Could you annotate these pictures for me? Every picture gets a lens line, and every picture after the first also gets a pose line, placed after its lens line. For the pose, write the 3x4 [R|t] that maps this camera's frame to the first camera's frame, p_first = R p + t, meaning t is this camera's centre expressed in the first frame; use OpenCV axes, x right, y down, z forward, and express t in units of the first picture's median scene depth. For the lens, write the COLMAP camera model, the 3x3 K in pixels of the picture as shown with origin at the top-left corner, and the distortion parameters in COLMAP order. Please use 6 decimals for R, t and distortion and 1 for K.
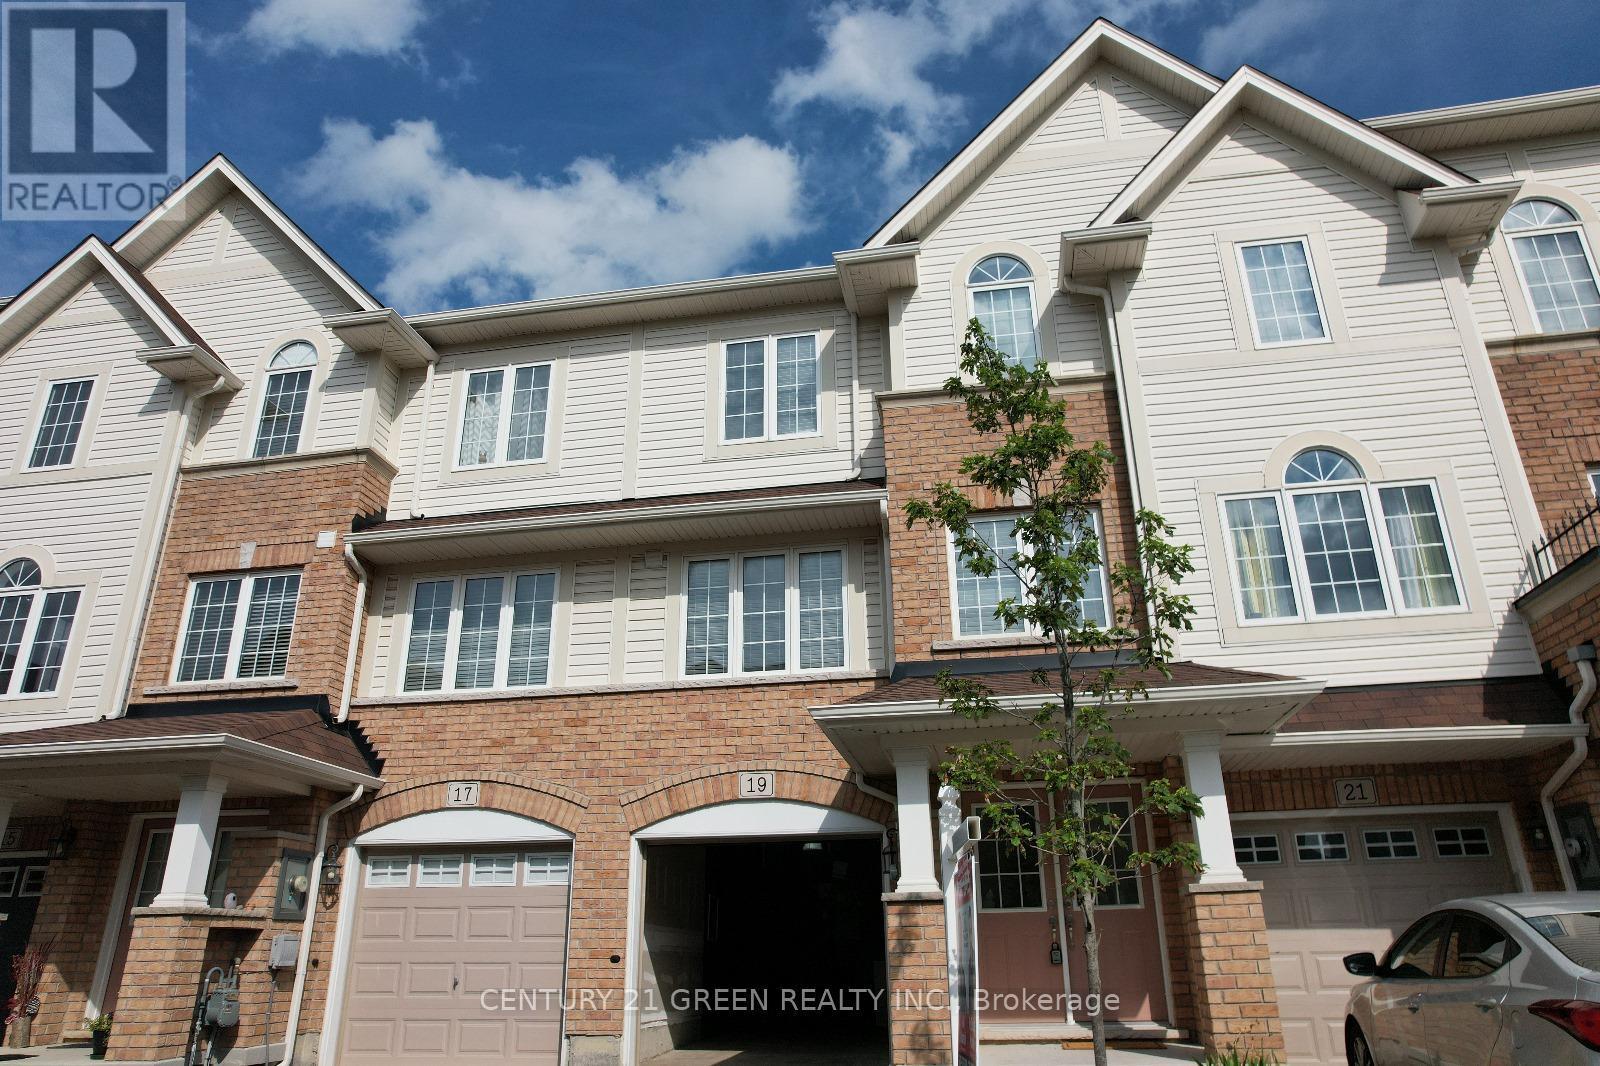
lens RADIAL K [[1084.7, 0, 800.0], [0, 1084.7, 533.0], [0, 0, 1]] dist [-0.063084, 0.051252]
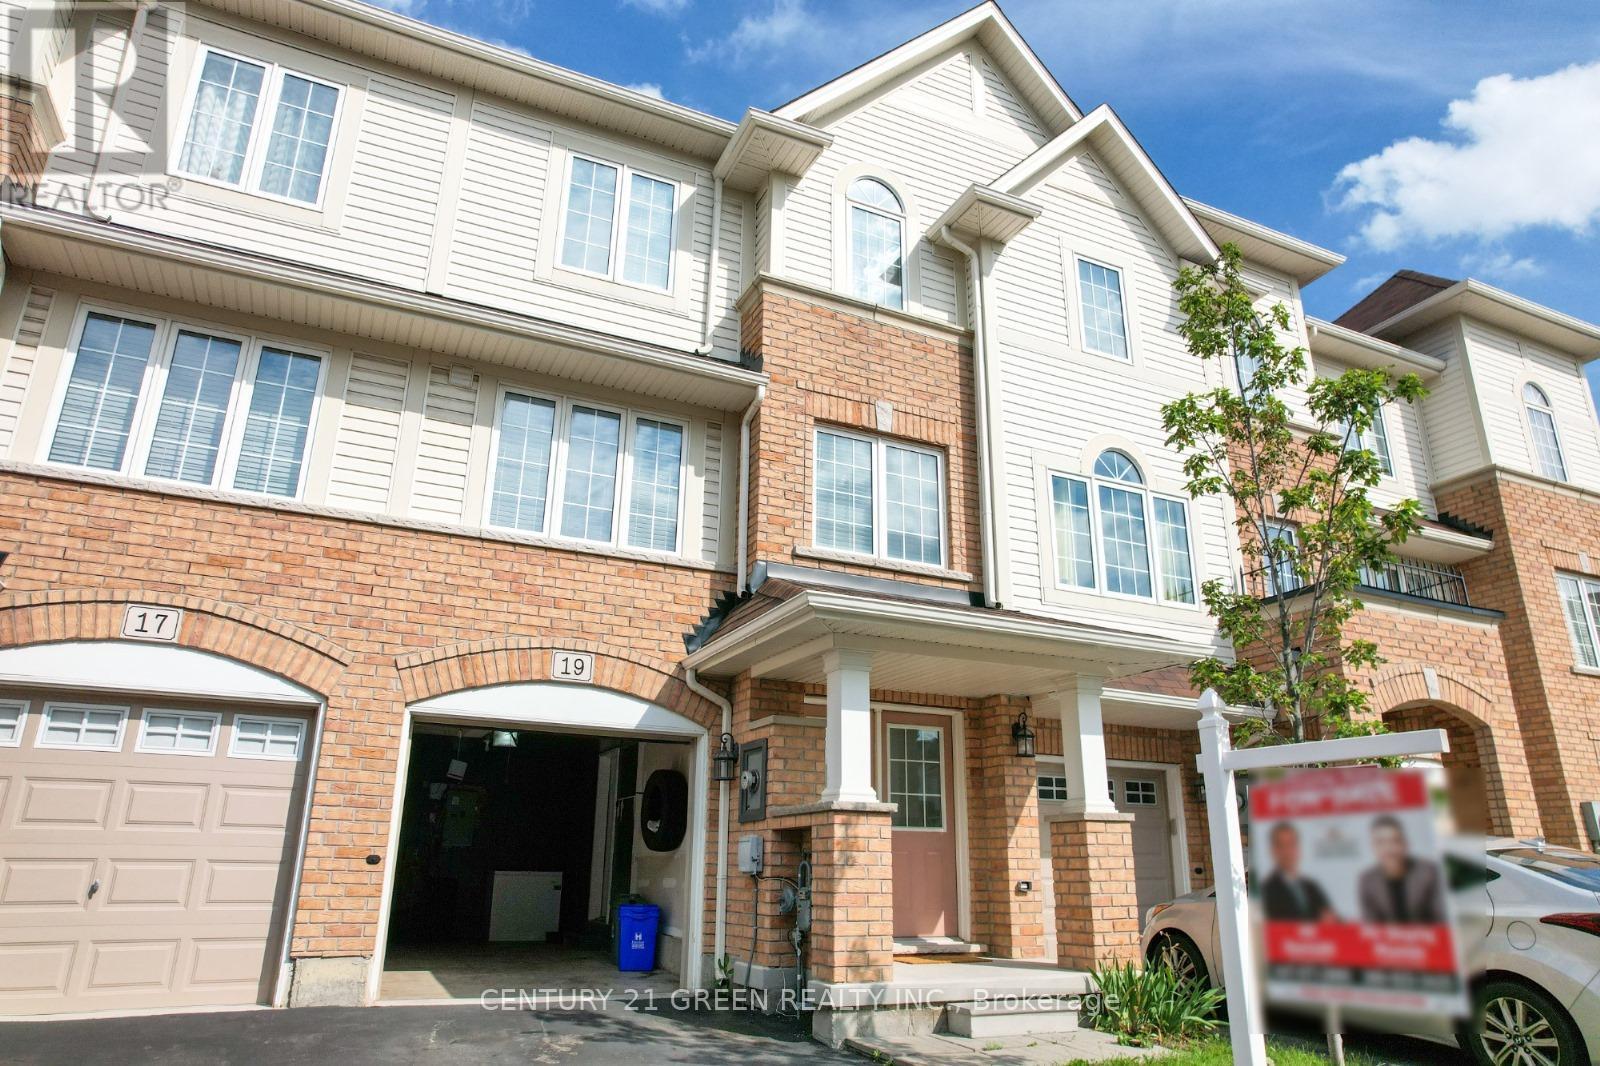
lens RADIAL K [[1046.7, 0, 800.0], [0, 1046.7, 533.0], [0, 0, 1]] dist [-0.069039, 0.077991]
pose [[0.809693, 0.206335, 0.549384, -0.358538], [-0.236761, 0.971438, -0.015906, 0.097226], [-0.536975, -0.117194, 0.835418, 0.217764]]
